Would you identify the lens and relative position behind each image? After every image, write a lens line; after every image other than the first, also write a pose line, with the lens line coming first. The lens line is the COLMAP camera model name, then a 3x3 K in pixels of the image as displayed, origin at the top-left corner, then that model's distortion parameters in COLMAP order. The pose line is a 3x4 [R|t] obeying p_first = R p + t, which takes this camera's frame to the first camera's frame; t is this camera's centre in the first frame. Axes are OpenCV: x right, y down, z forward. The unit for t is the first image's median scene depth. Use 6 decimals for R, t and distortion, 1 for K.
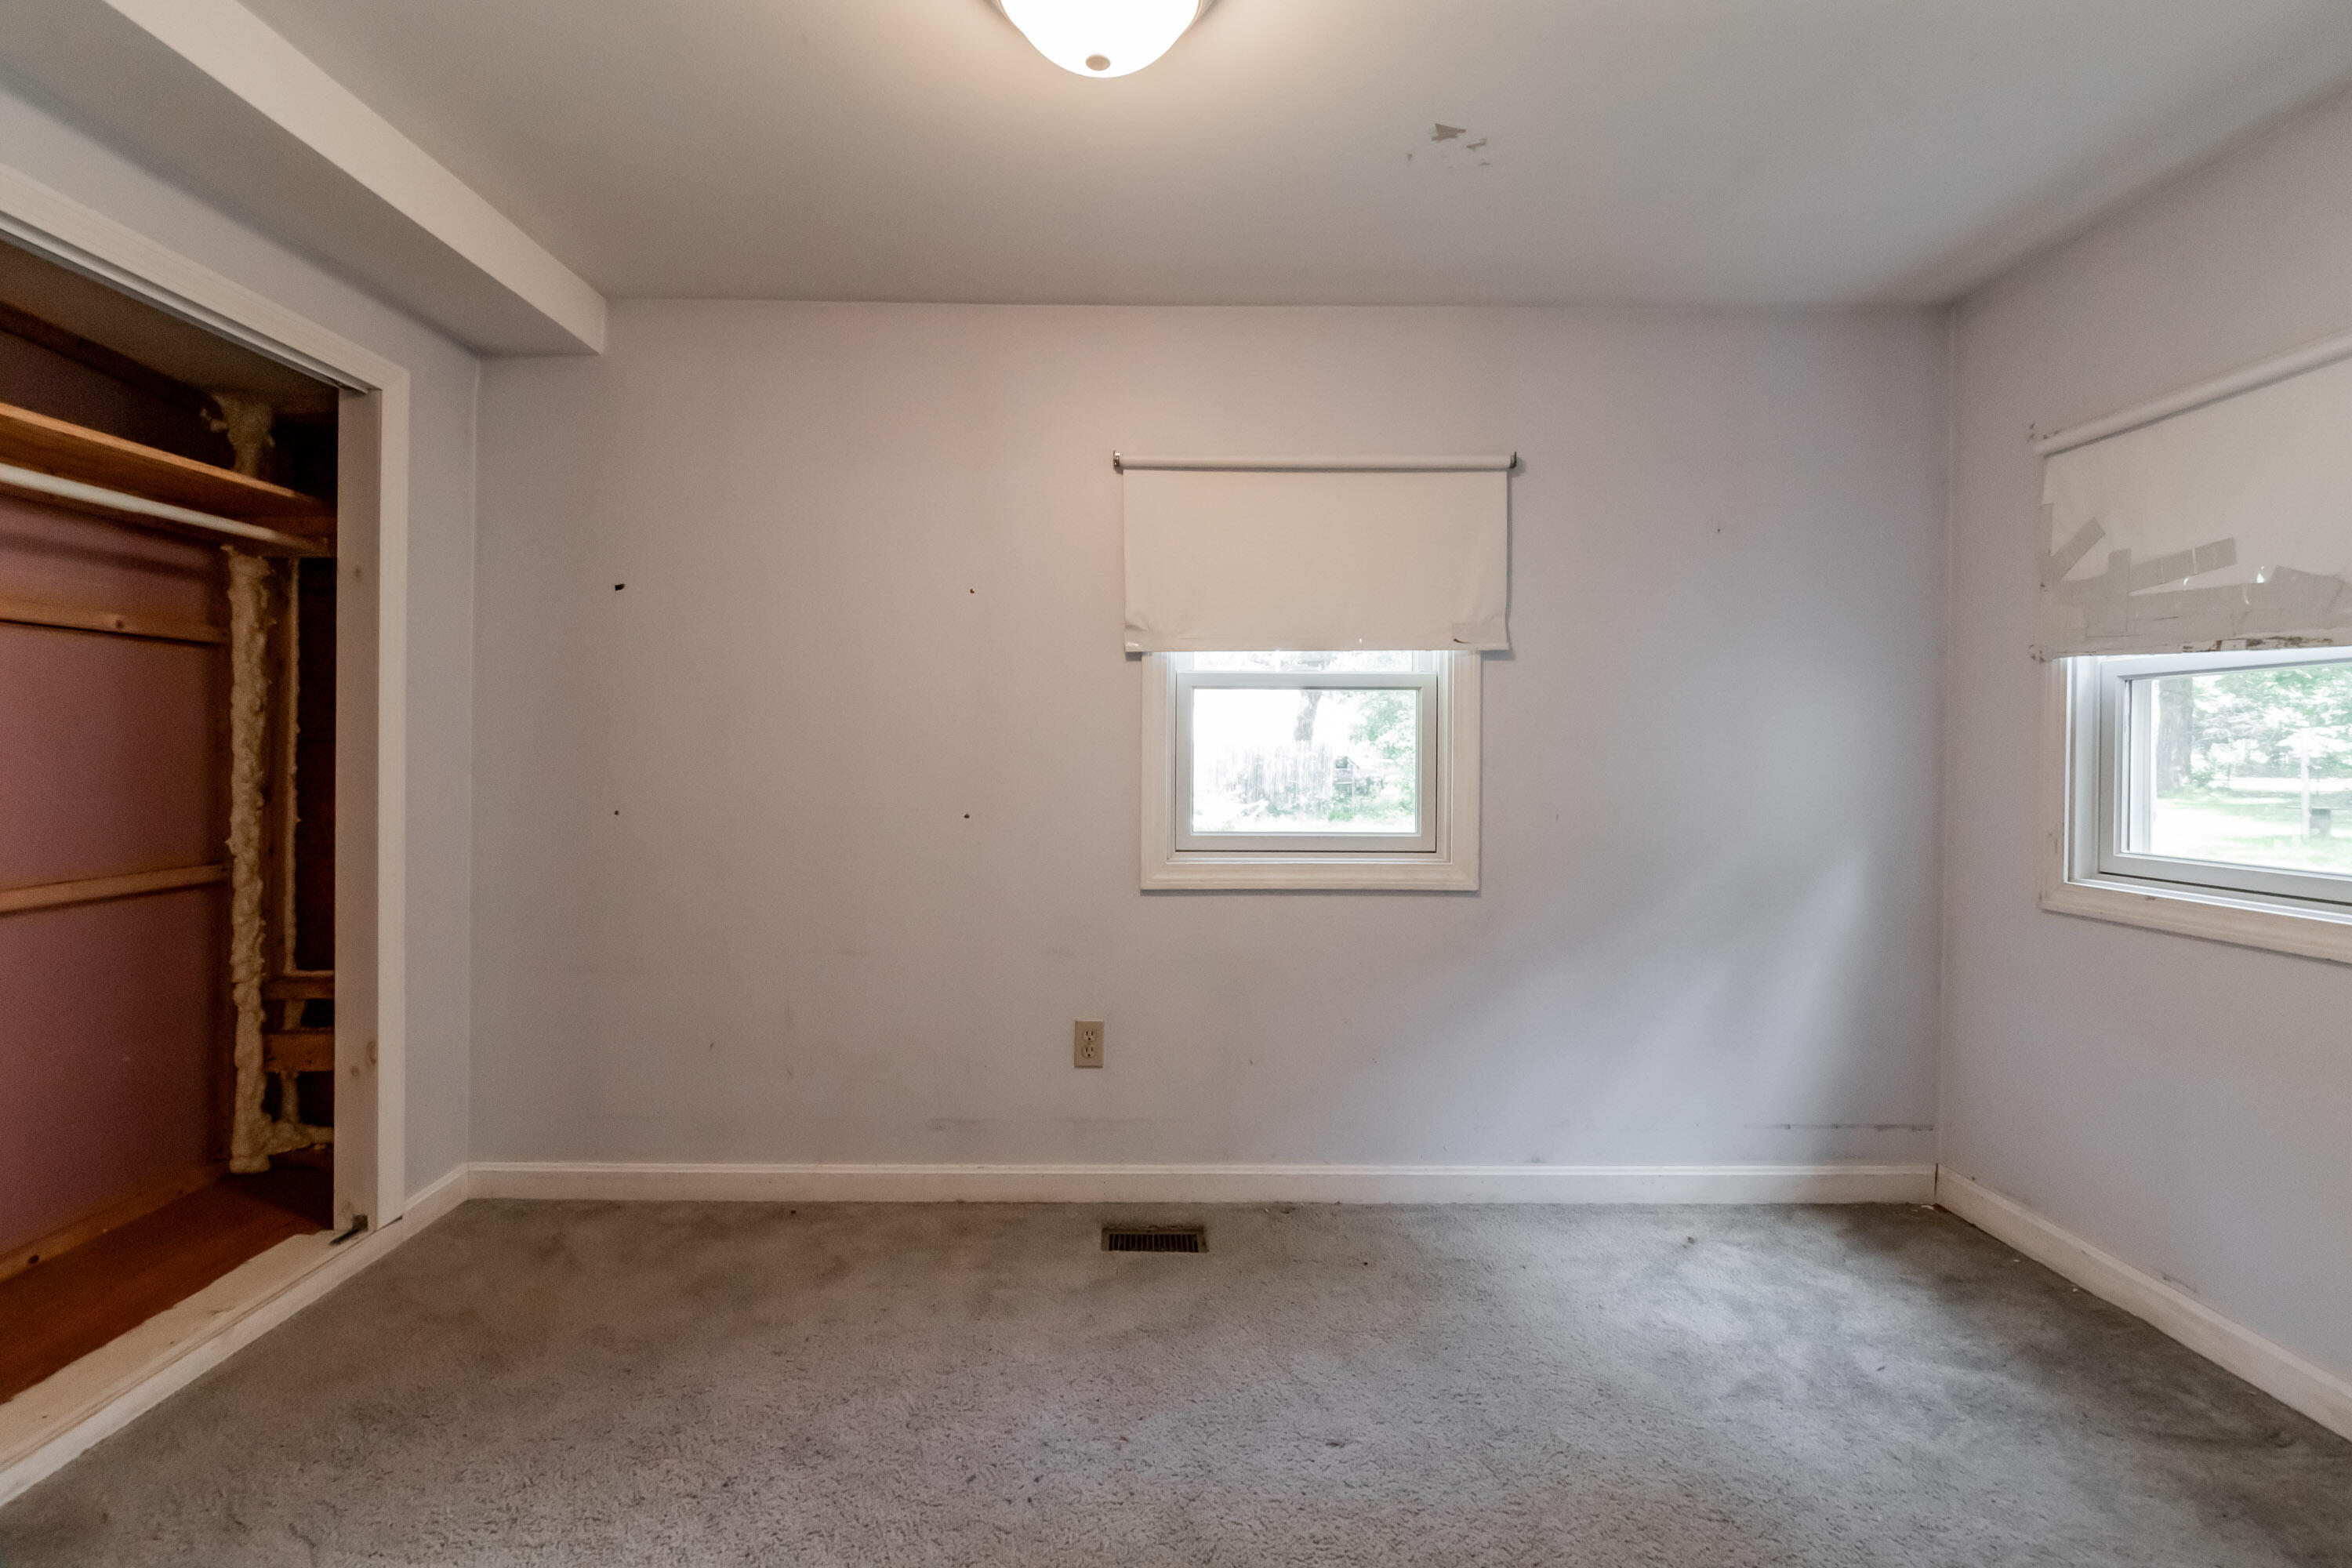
lens RADIAL K [[1116.0, 0, 1174.6], [0, 1116.0, 766.5], [0, 0, 1]] dist [0.000351, 0.000104]
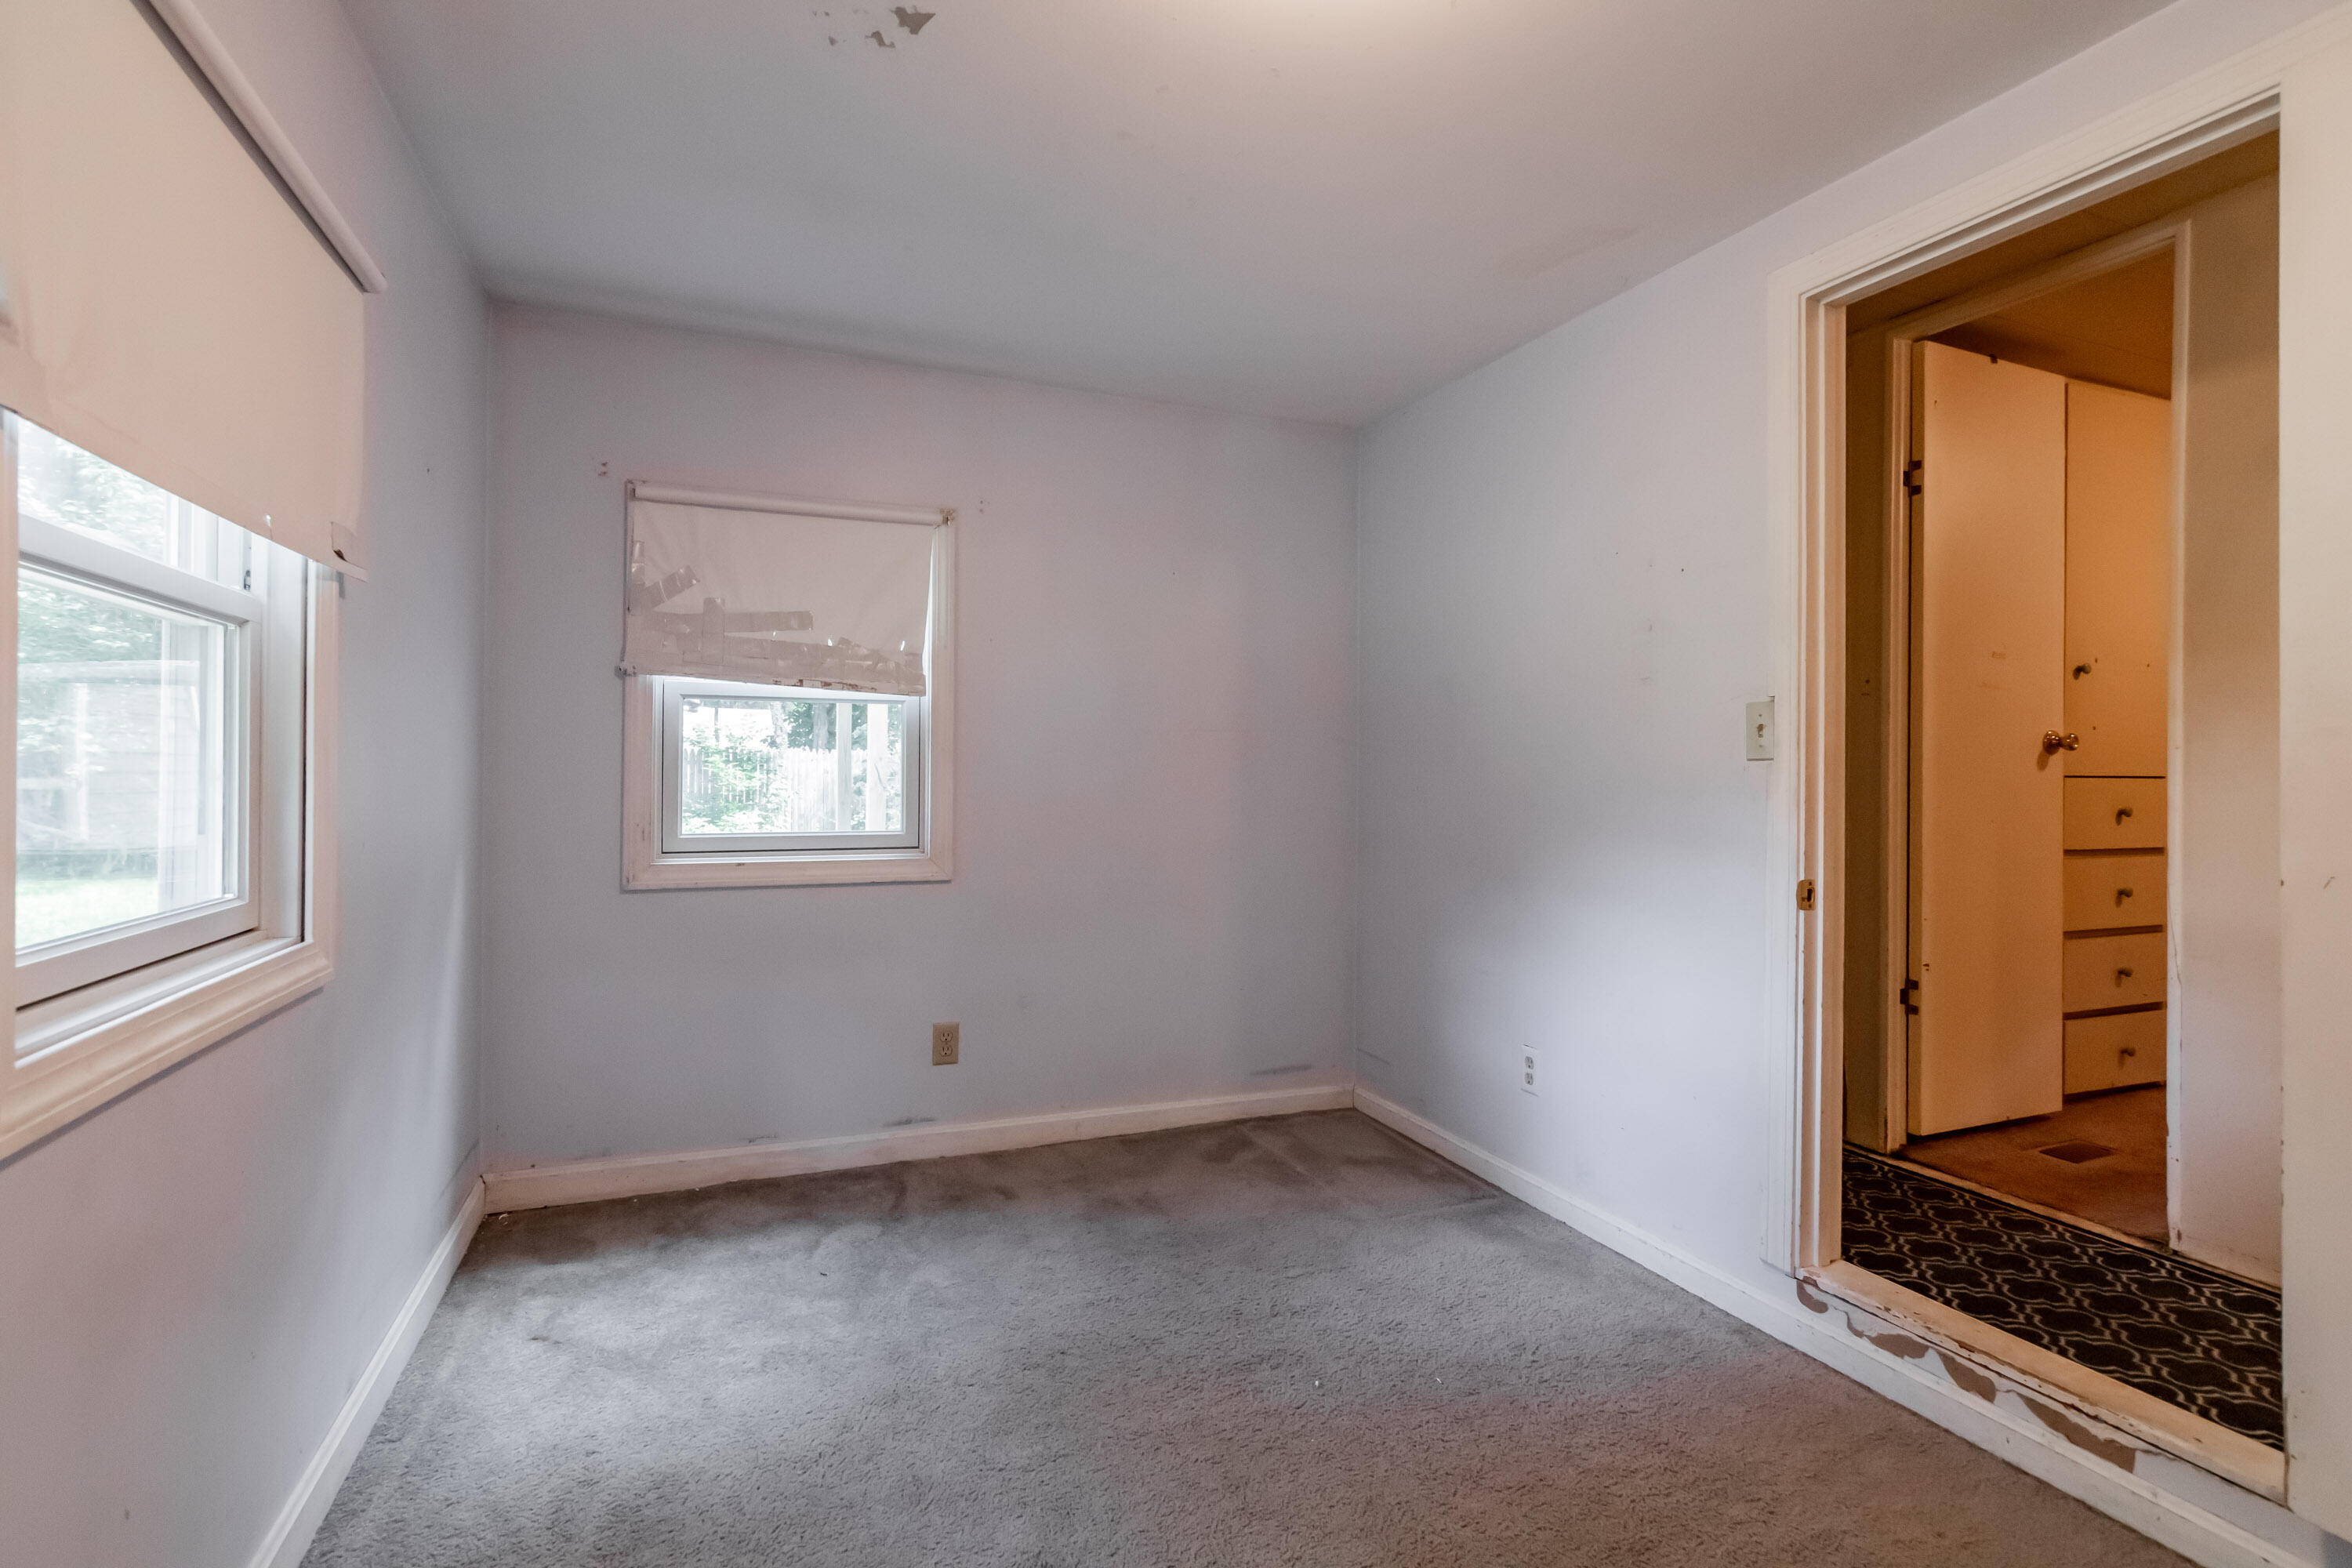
lens RADIAL K [[1116.0, 0, 1176.4], [0, 1116.0, 772.5], [0, 0, 1]] dist [0.000351, 0.000104]
pose [[-0.362640, -0.011159, 0.931863, -0.539424], [0.003061, 0.999909, 0.013165, -0.007999], [-0.931924, 0.007626, -0.362573, 0.957688]]
